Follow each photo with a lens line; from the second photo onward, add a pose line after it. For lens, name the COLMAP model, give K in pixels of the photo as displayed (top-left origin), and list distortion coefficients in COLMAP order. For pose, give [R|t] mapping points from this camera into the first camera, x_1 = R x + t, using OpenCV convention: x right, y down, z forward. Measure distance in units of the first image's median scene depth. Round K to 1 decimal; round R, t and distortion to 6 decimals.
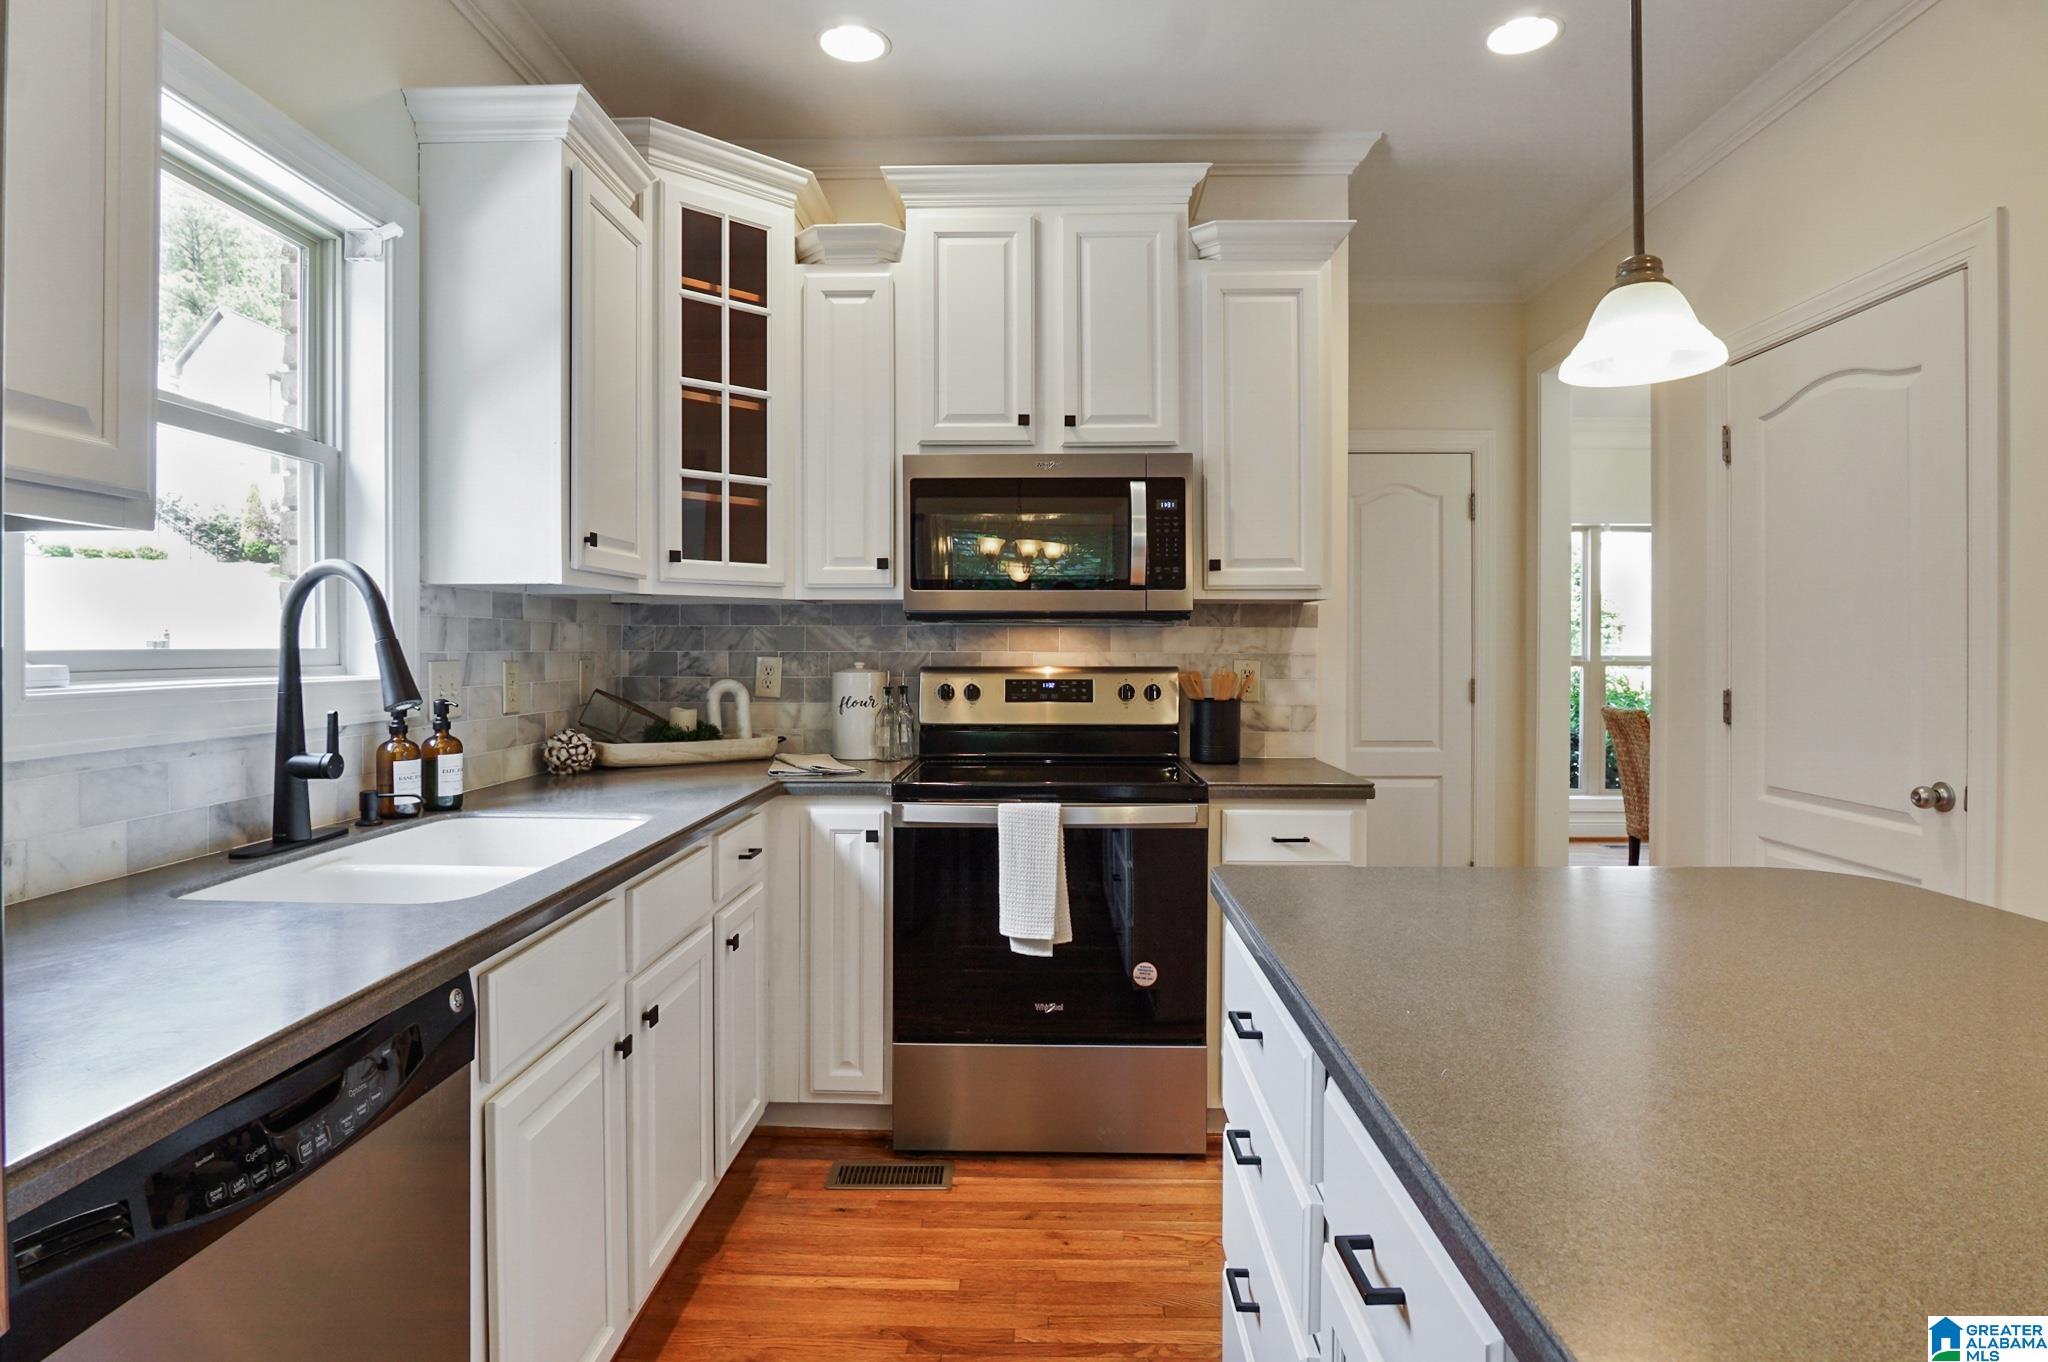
lens RADIAL K [[1108.0, 0, 1021.7], [0, 1108.0, 651.2], [0, 0, 1]] dist [-0.020920, -0.000511]
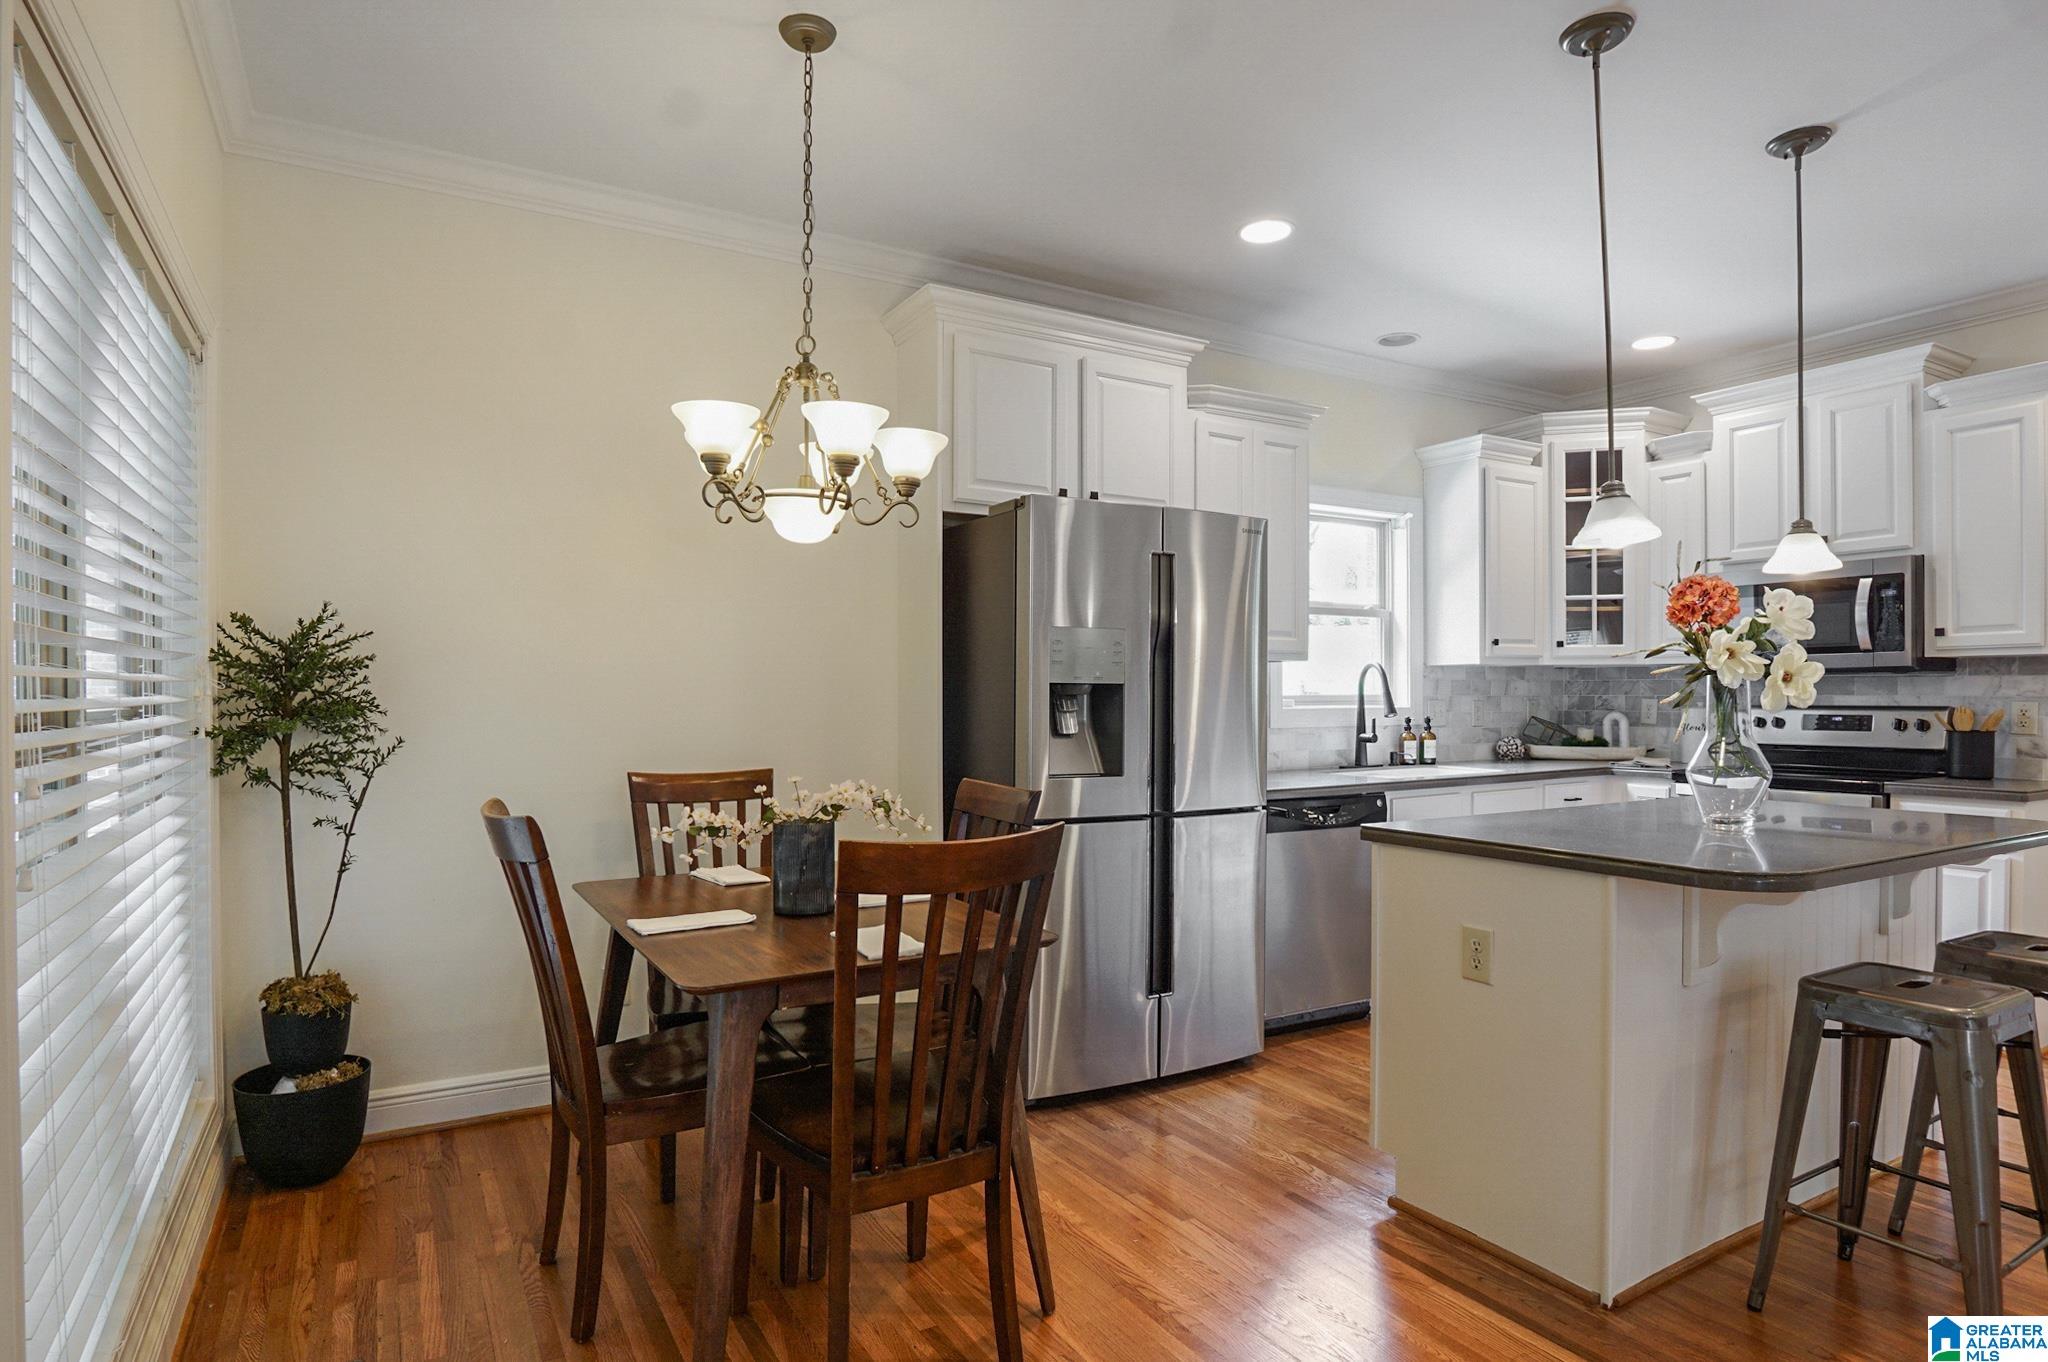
lens RADIAL K [[1107.9, 0, 1023.1], [0, 1107.9, 703.2], [0, 0, 1]] dist [-0.035202, 0.010788]
pose [[0.530102, 0.004336, -0.847923, 0.738695], [0.002158, 0.999977, 0.006463, -0.000538], [0.847931, -0.005256, 0.530080, -0.708527]]
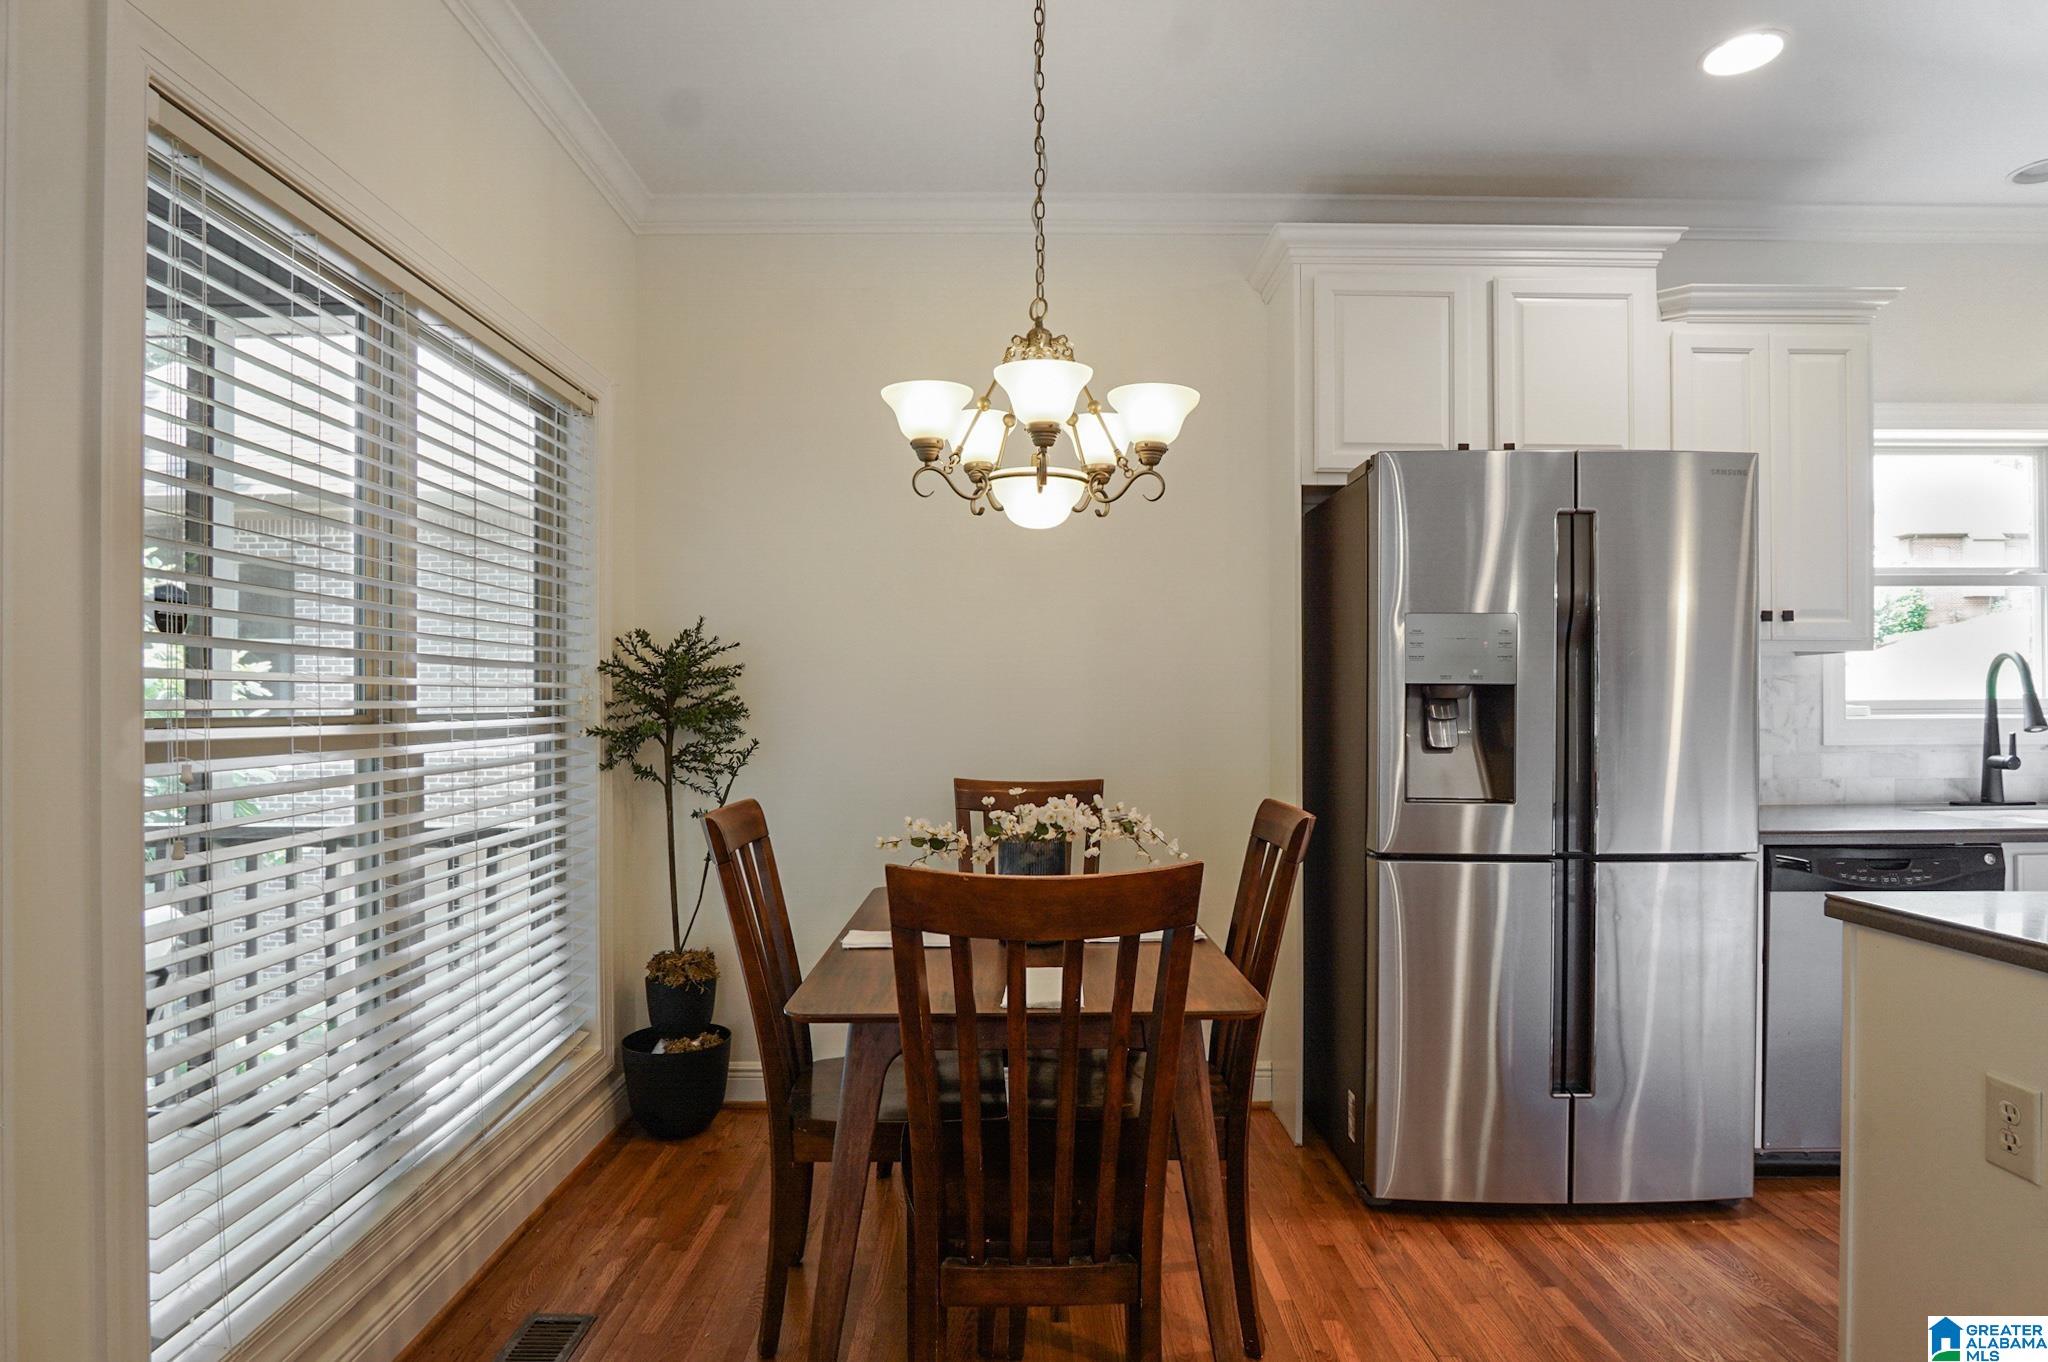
lens RADIAL K [[1107.9, 0, 1023.1], [0, 1107.9, 703.2], [0, 0, 1]] dist [-0.035202, 0.010788]
pose [[0.029117, -0.004191, -0.999567, 0.689783], [0.002354, 0.999989, -0.004124, 0.005045], [0.999573, -0.002233, 0.029127, -0.428033]]
